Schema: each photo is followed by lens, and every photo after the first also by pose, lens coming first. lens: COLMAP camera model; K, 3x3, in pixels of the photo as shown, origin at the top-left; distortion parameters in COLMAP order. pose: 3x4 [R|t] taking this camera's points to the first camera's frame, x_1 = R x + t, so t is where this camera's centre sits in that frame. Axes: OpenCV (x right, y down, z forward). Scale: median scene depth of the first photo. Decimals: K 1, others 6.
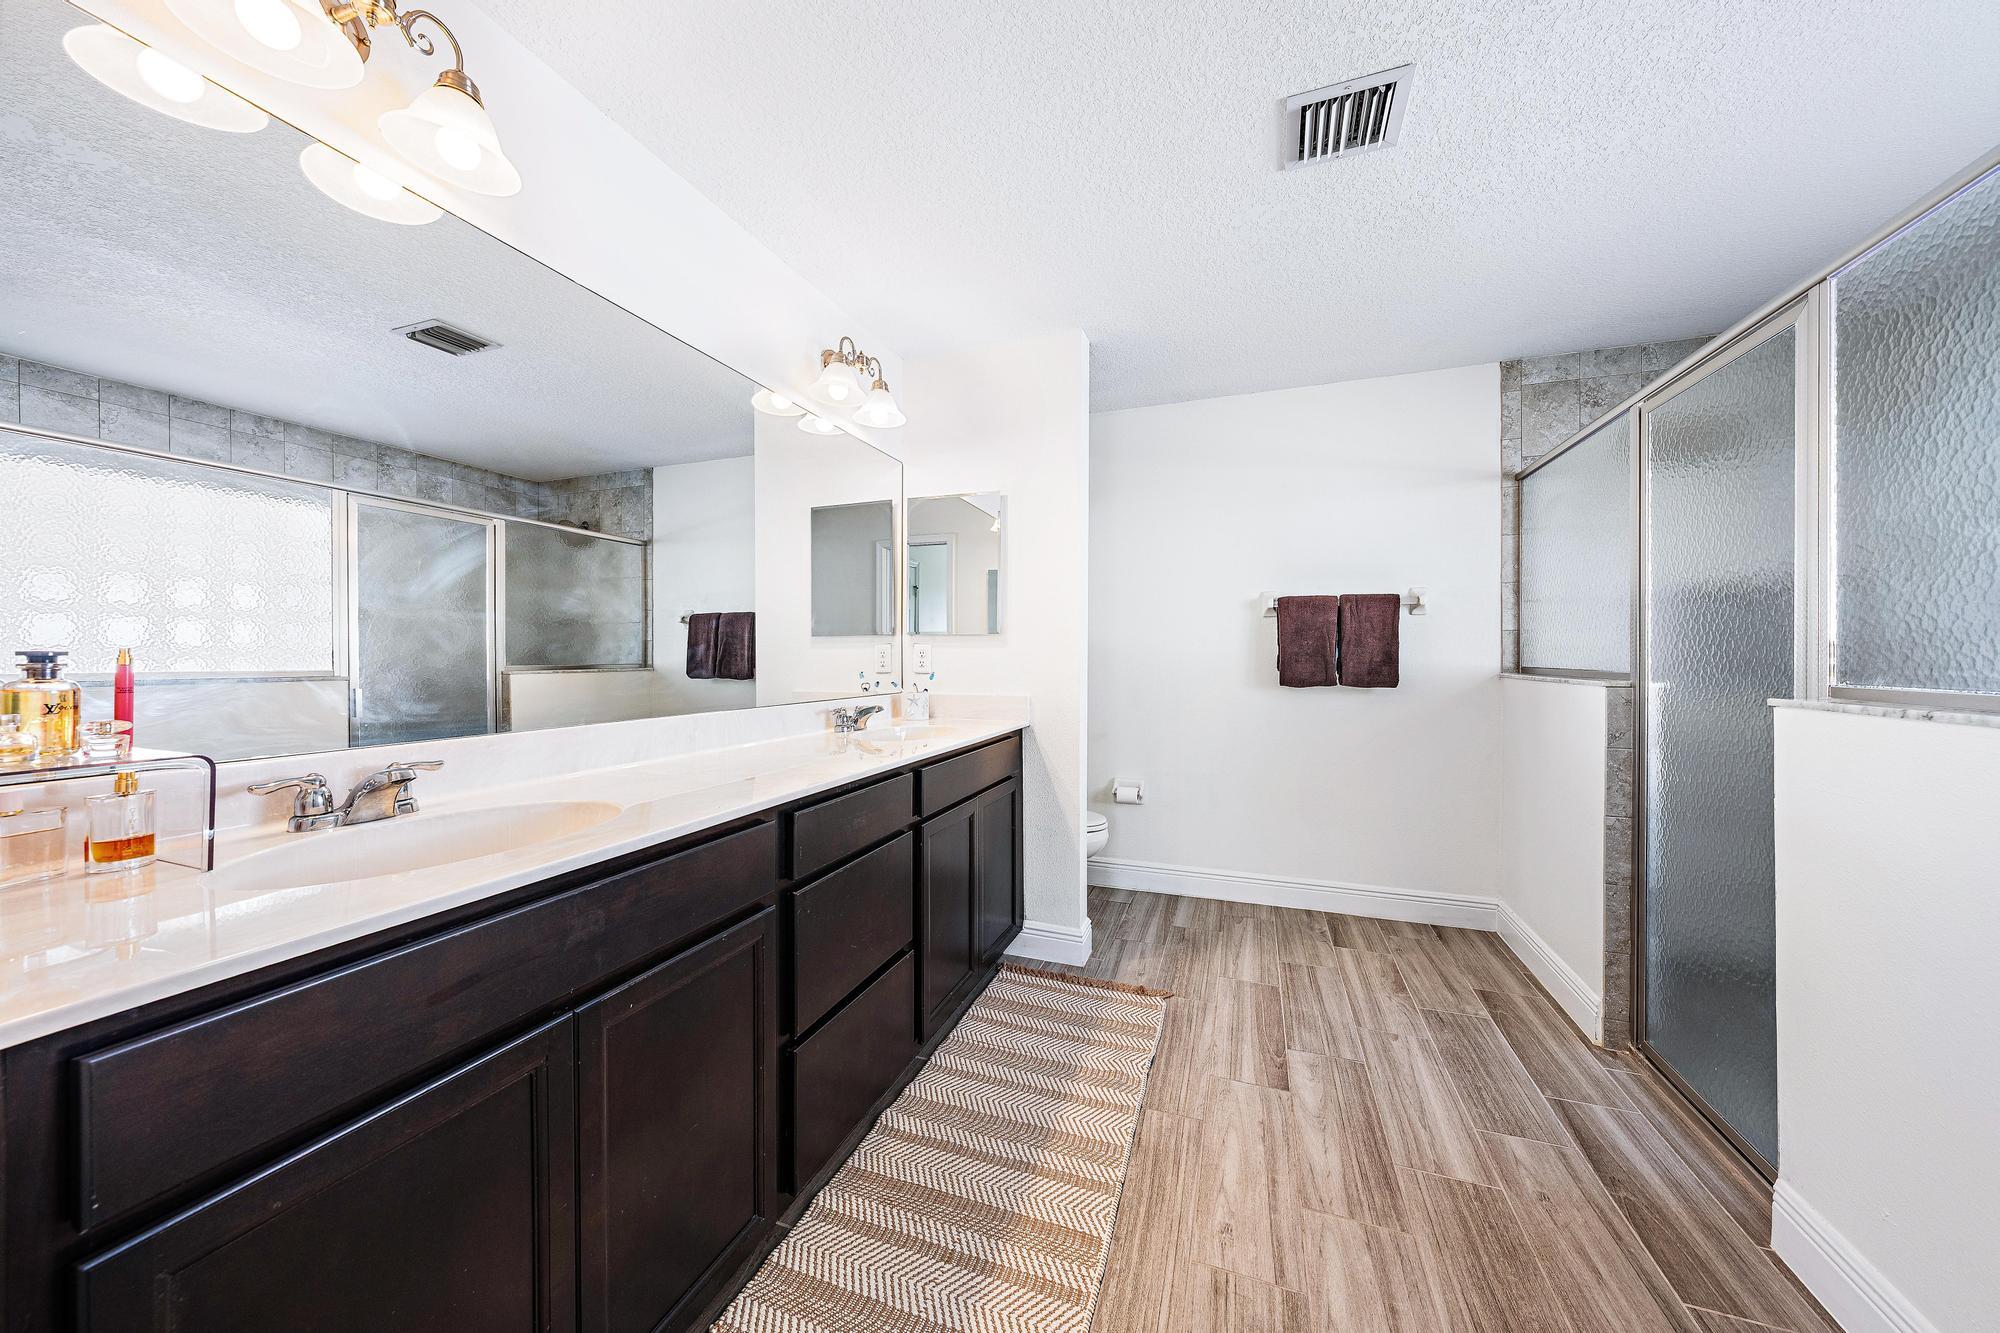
lens RADIAL K [[685.4, 0, 999.9], [0, 685.4, 658.1], [0, 0, 1]] dist [-0.001977, -0.000753]
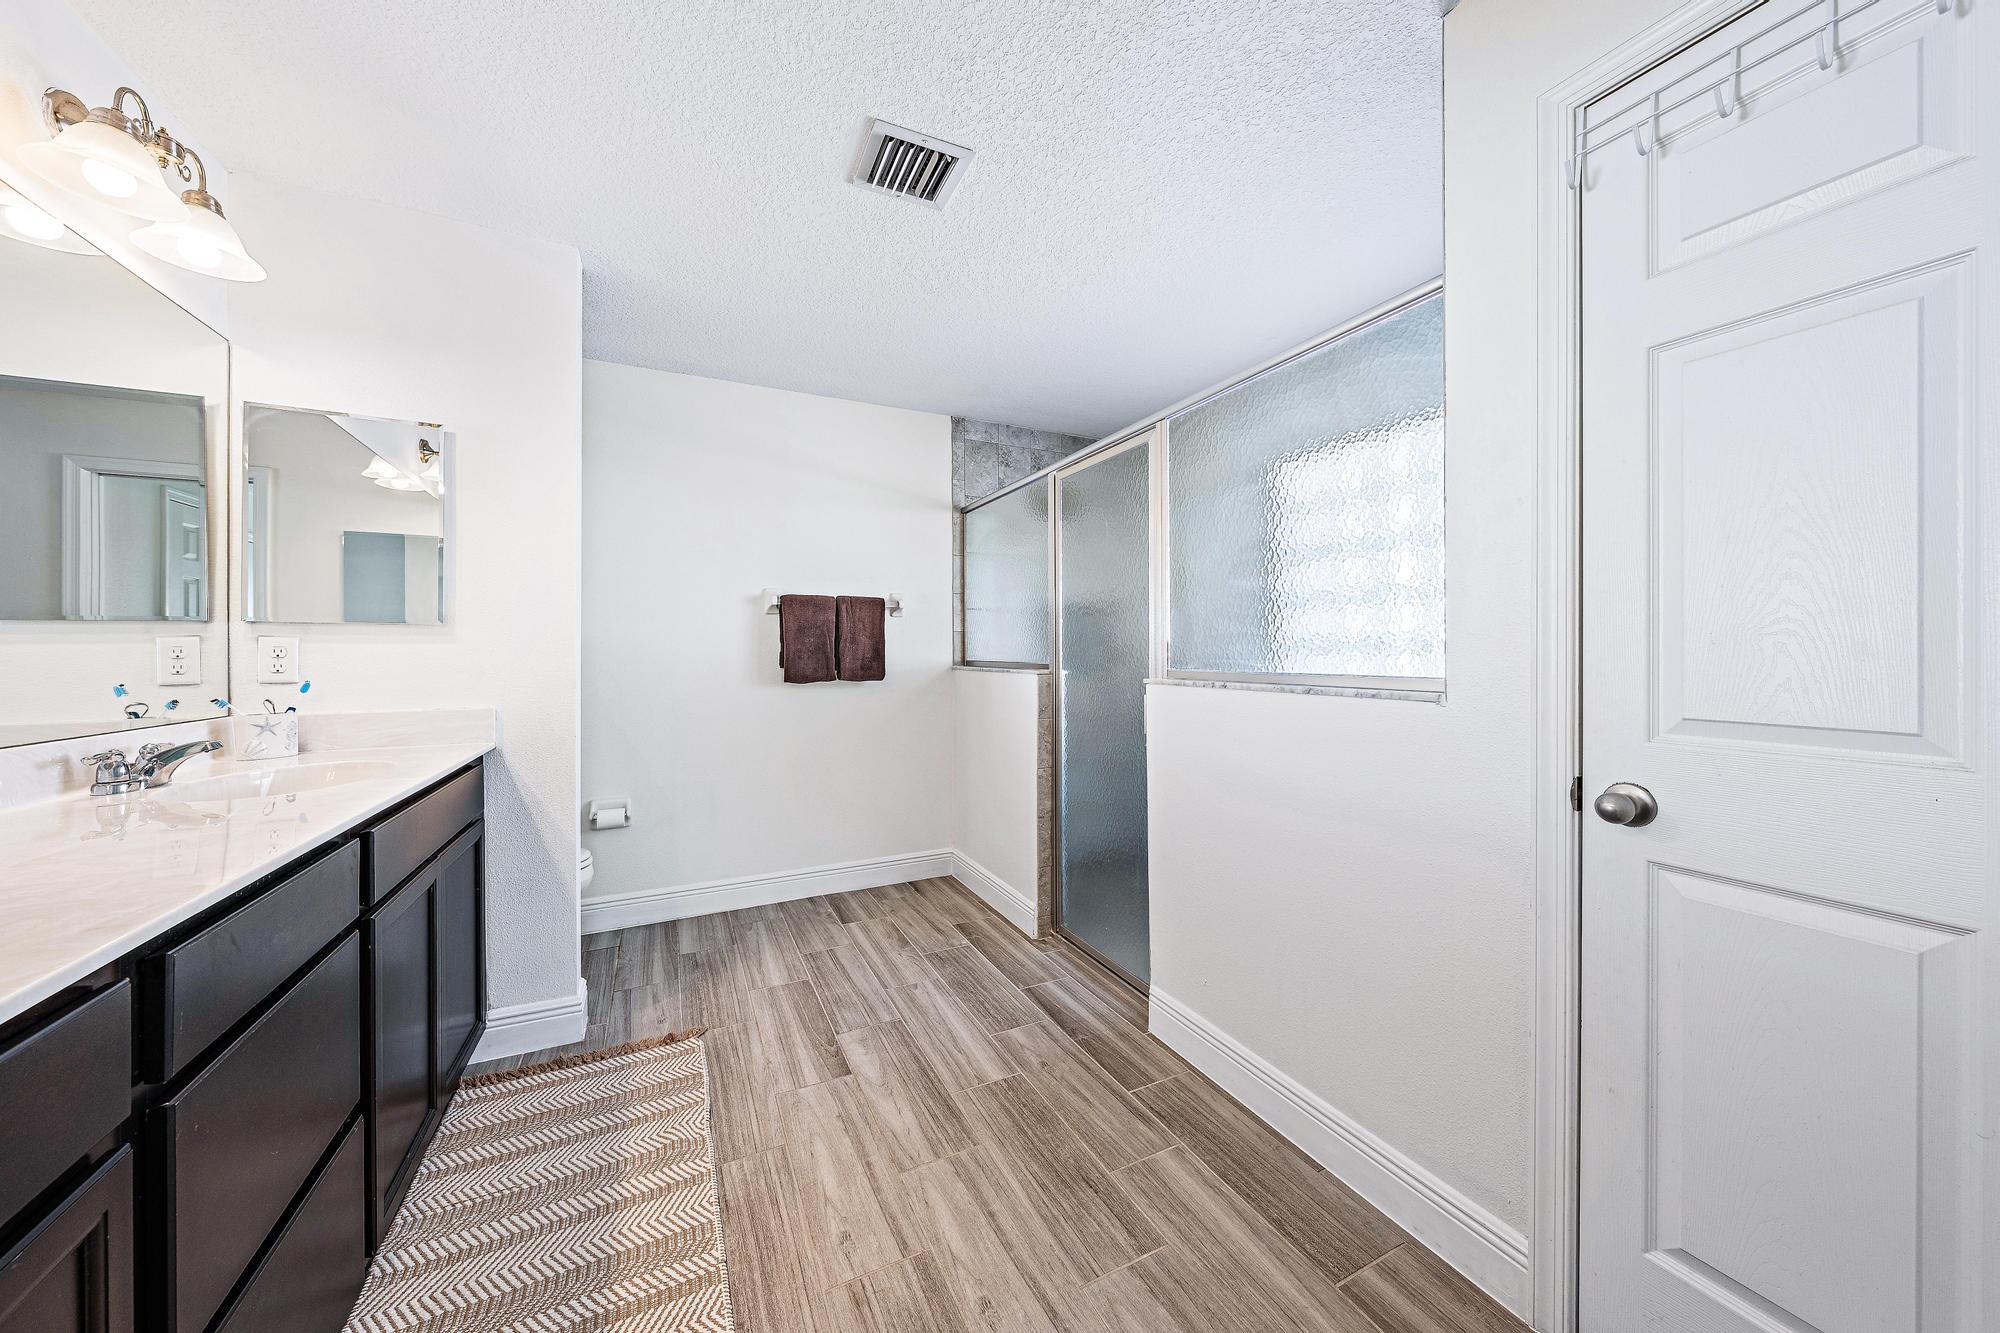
lens RADIAL K [[685.4, 0, 1002.7], [0, 685.4, 652.0], [0, 0, 1]] dist [-0.001977, -0.000753]
pose [[0.685053, -0.003700, 0.728484, -0.138669], [0.006600, 0.999978, -0.001127, -0.001792], [-0.728464, 0.005580, 0.685062, 0.096631]]
